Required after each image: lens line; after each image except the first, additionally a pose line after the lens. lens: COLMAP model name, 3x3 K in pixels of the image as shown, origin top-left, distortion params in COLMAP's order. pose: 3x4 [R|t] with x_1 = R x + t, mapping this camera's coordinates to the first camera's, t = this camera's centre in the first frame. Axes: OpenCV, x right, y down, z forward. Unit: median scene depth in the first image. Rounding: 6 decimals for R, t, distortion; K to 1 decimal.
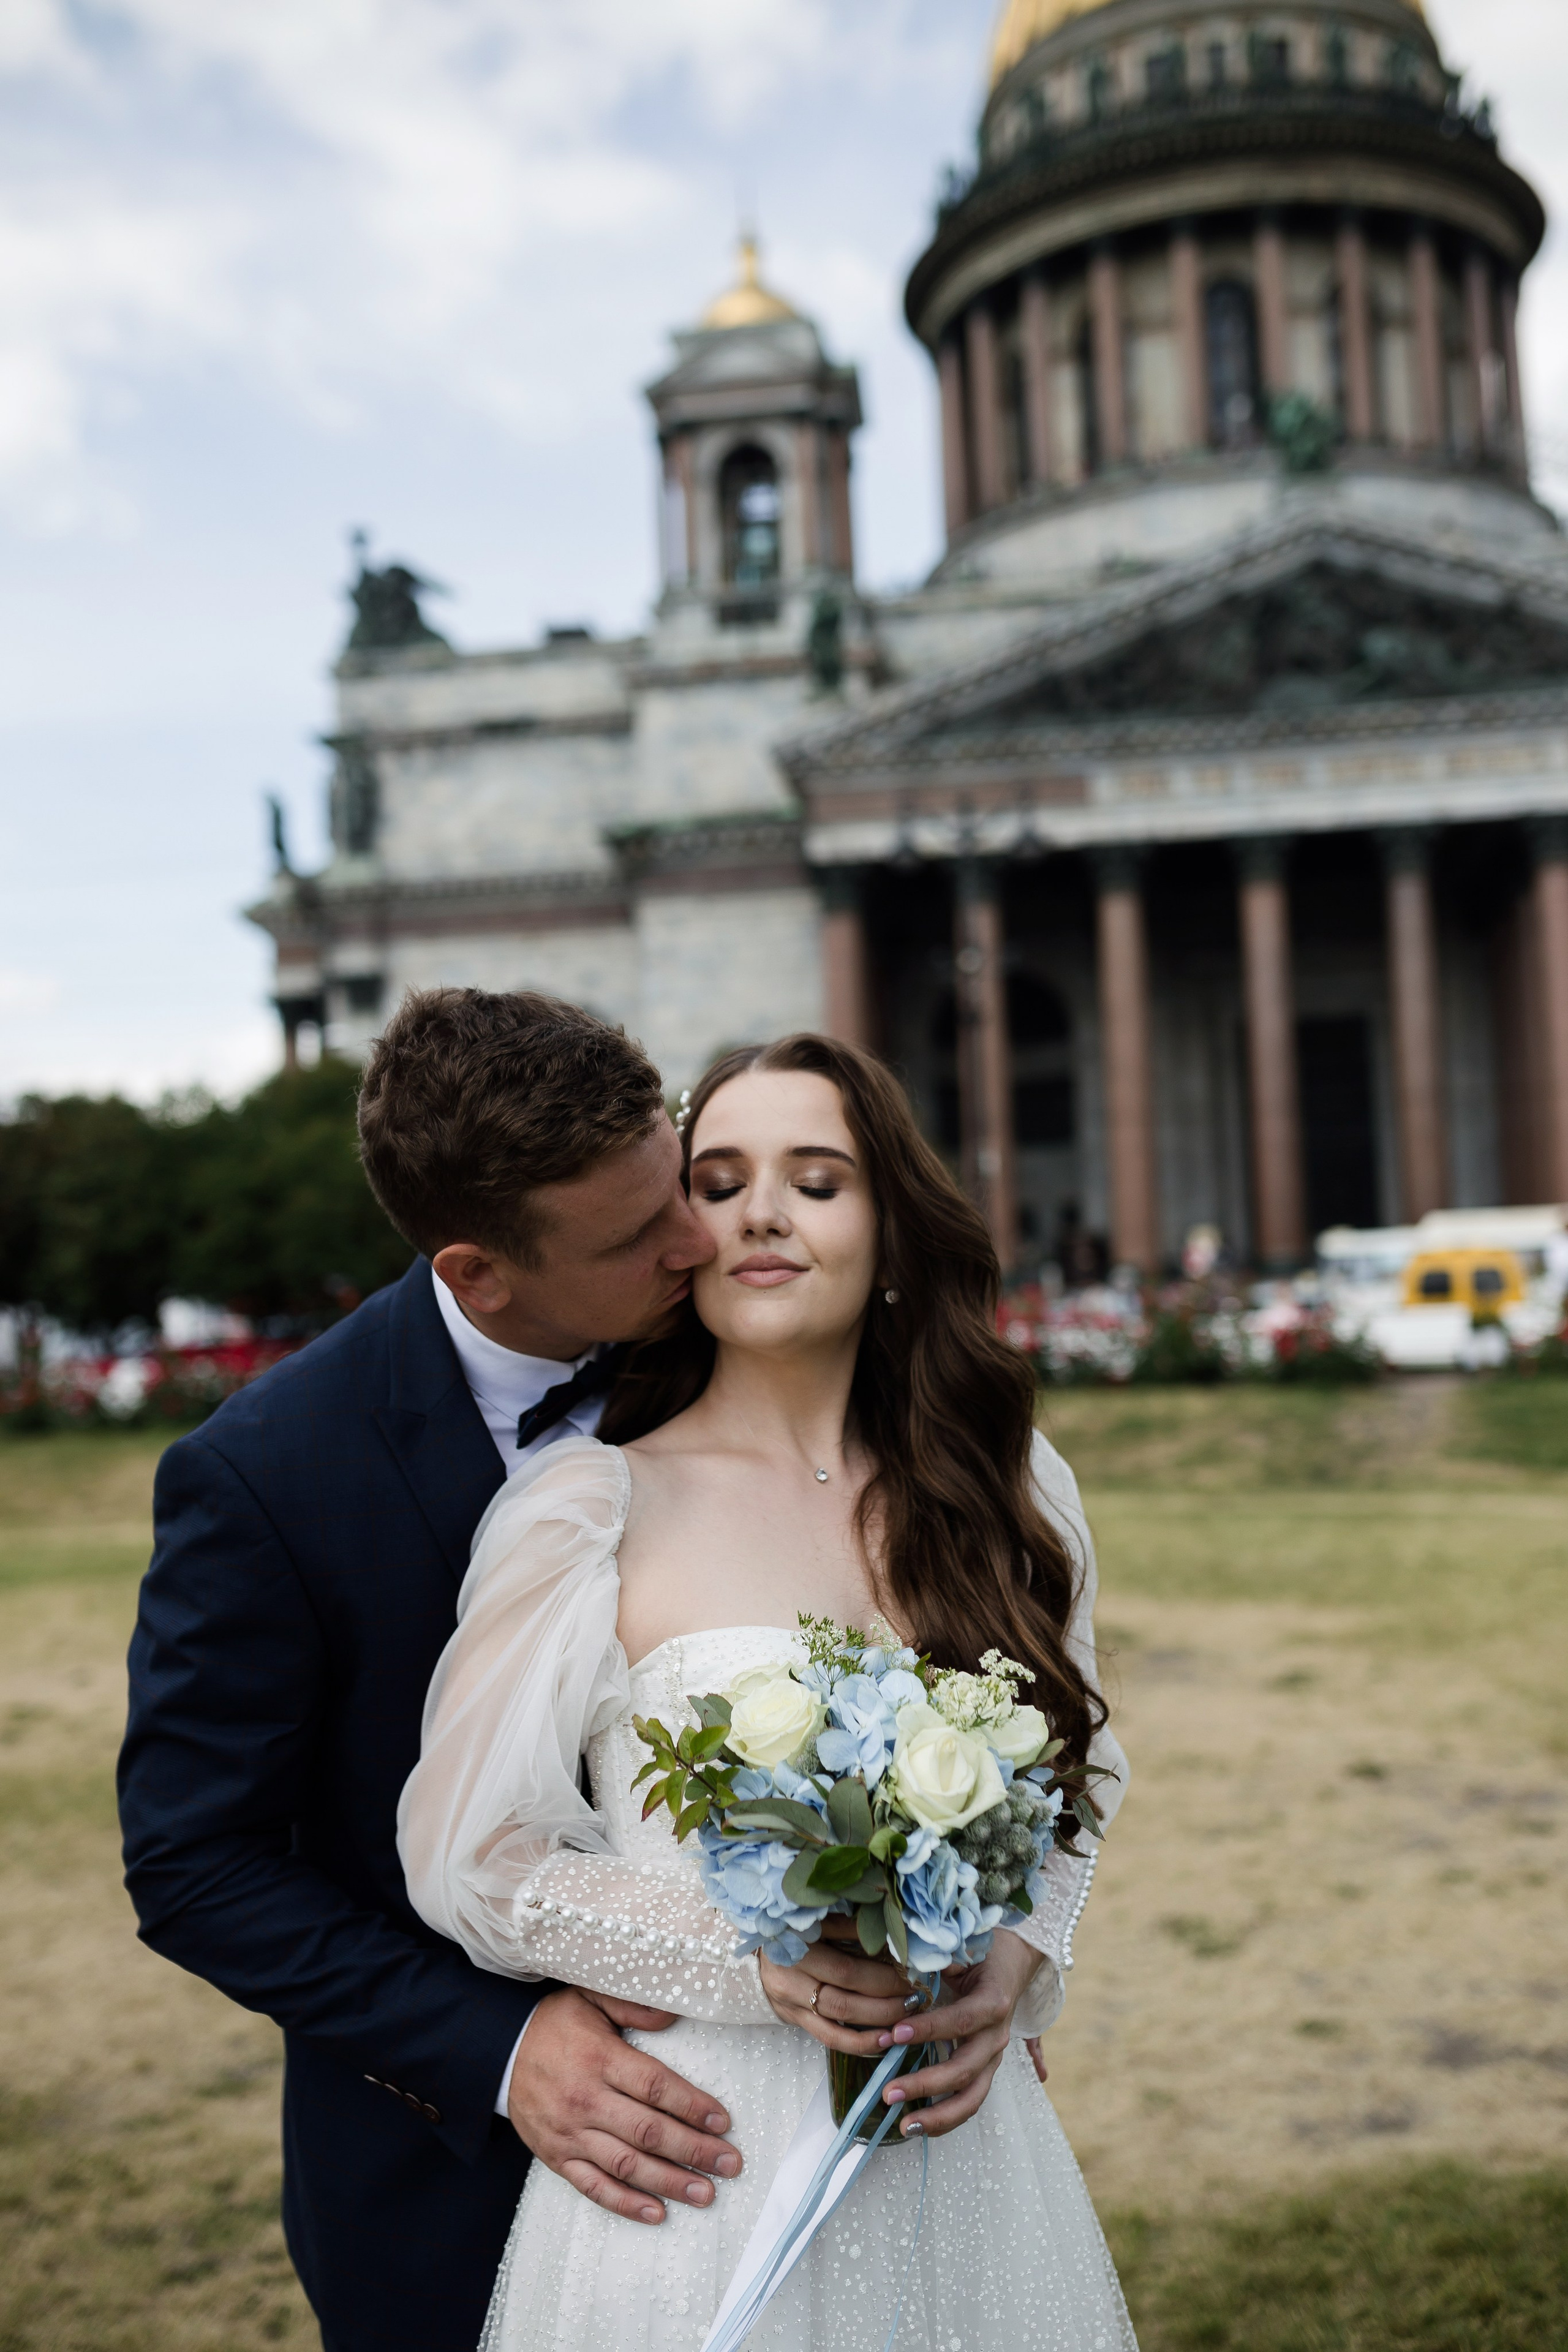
lens RADIAL K [[2230.8, 0, 753.4], [0, 2230.8, 1175.5], [0, 0, 1]] dist [-0.096025, 0.102658]
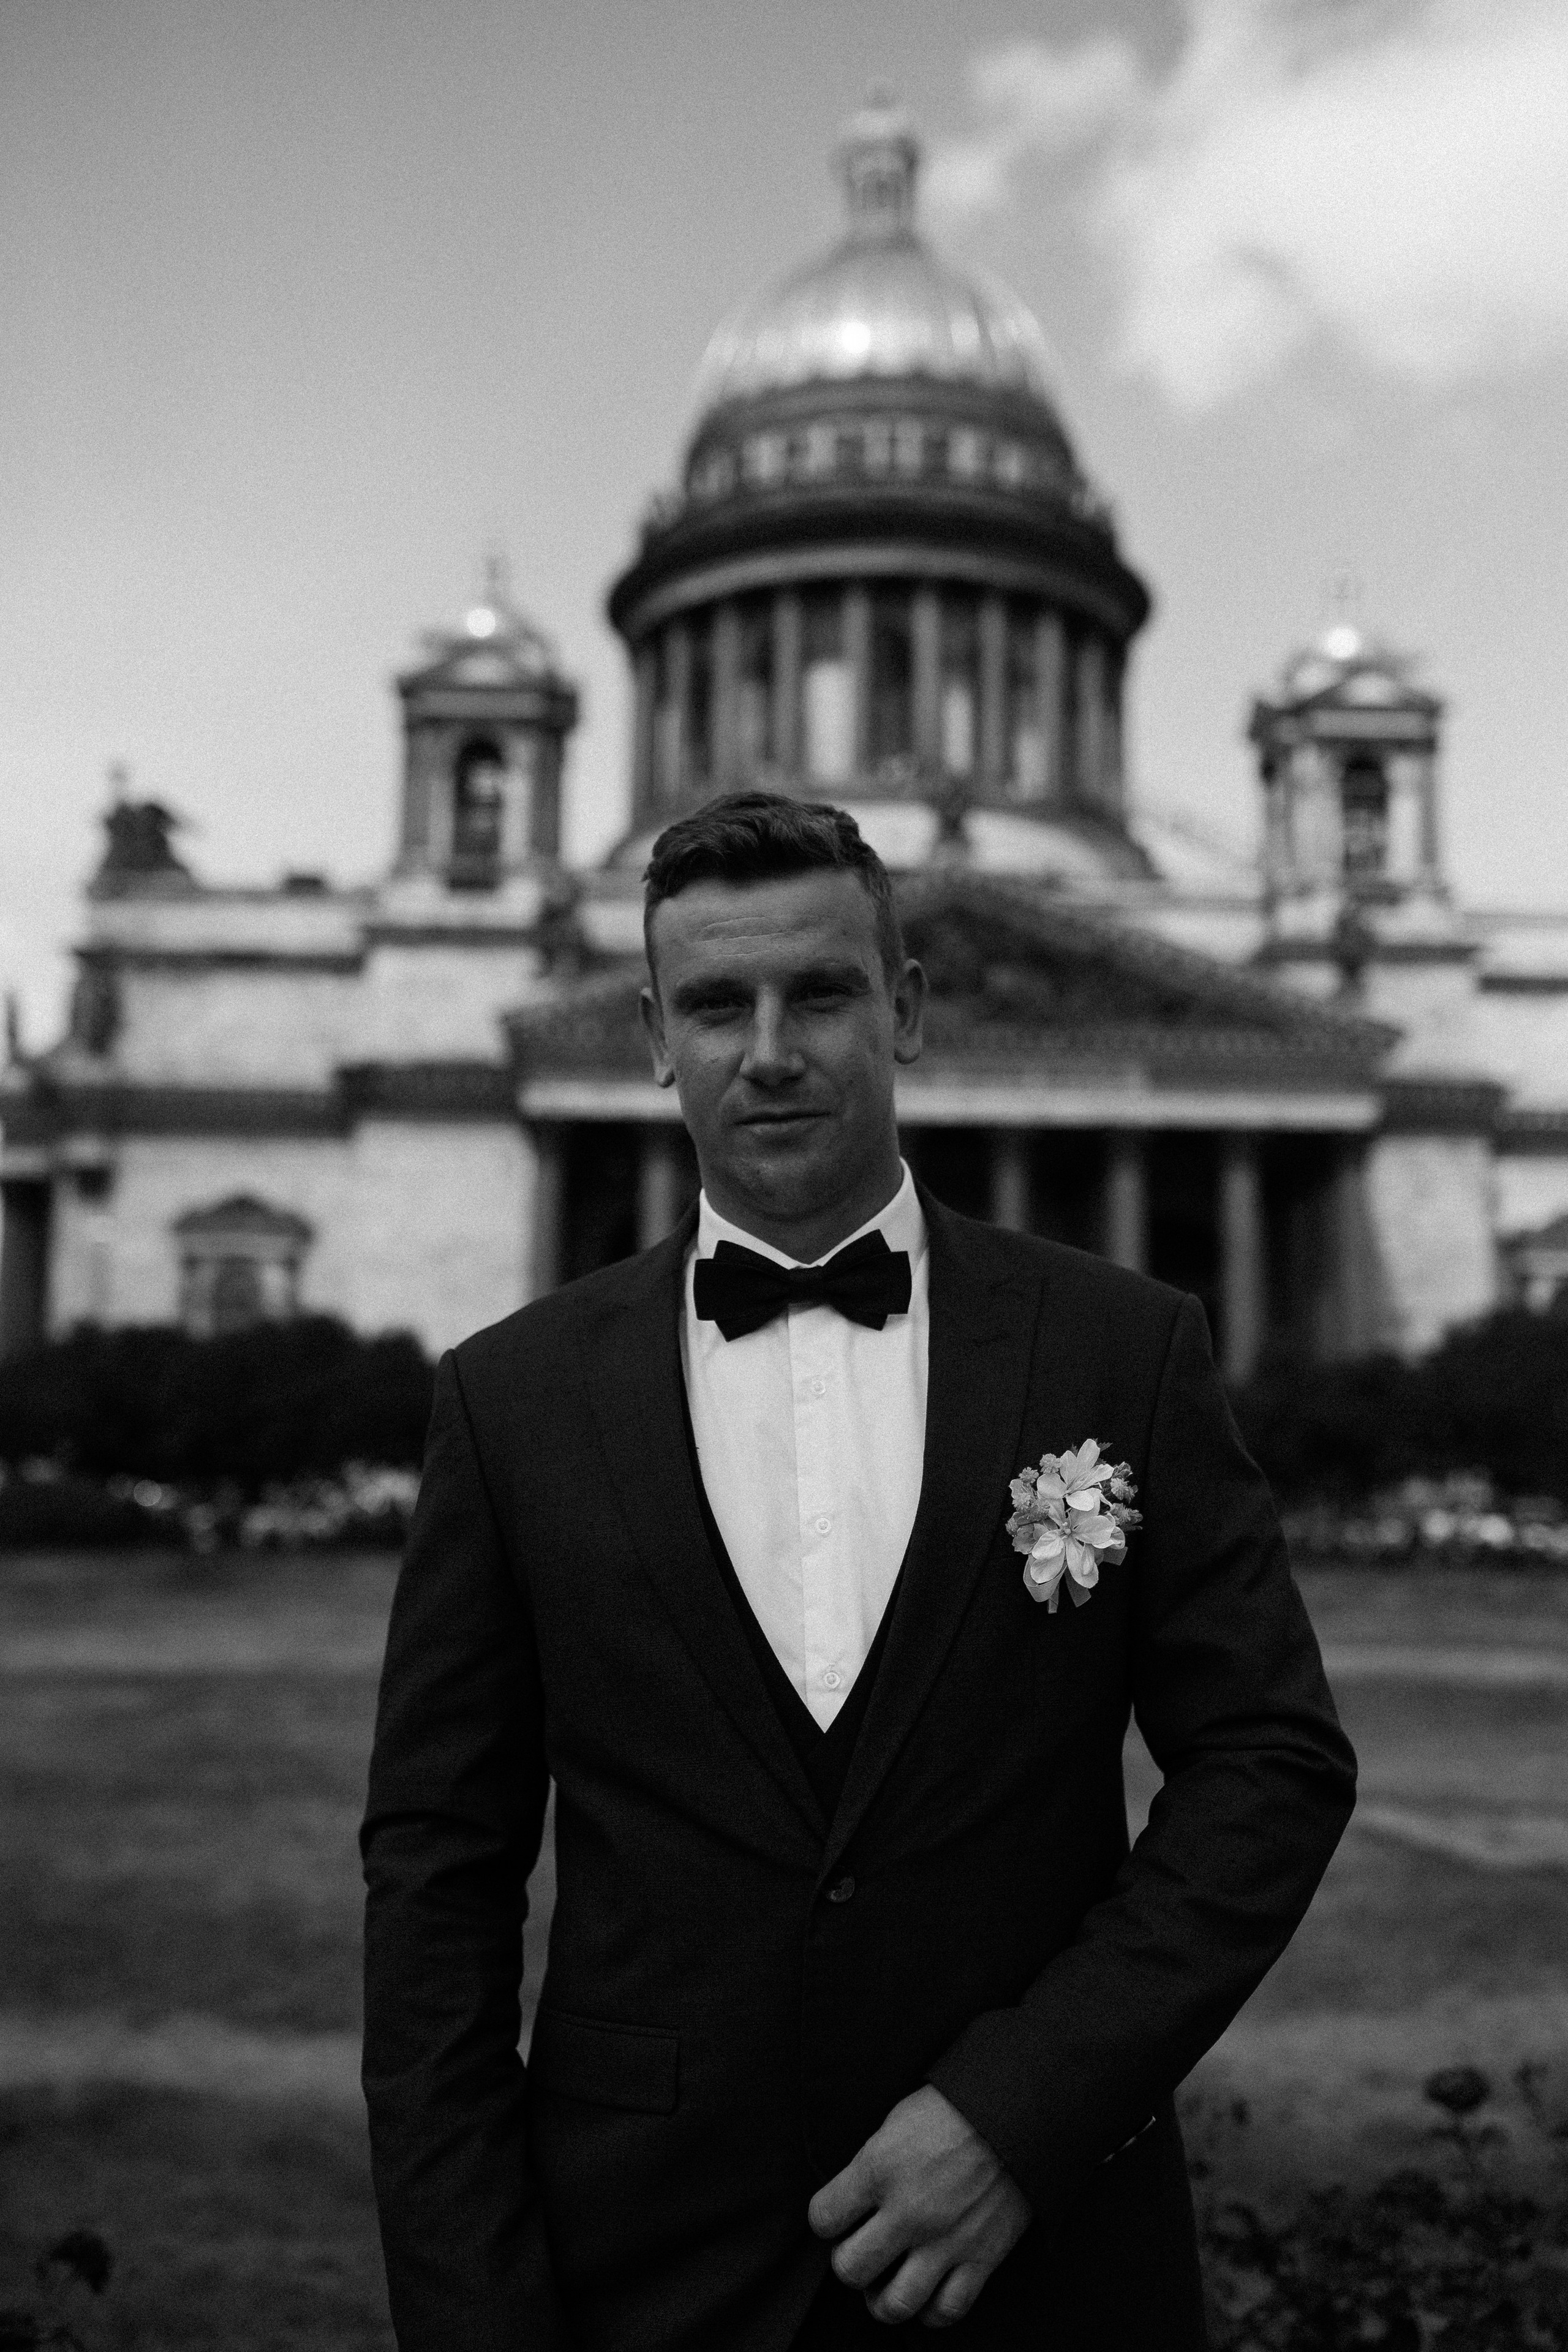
lens RADIAL K [[2227.0, 0, 784.0], [0, 2227.0, 1176.0], [0, 0, 1]] dist [0.009708, 0.007826]
pose [[0.978359, 0.074718, 0.192952, -0.054354], [-0.059185, 0.994617, -0.085057, -0.011666], [-0.198268, 0.071797, 0.977515, -0.154449]]
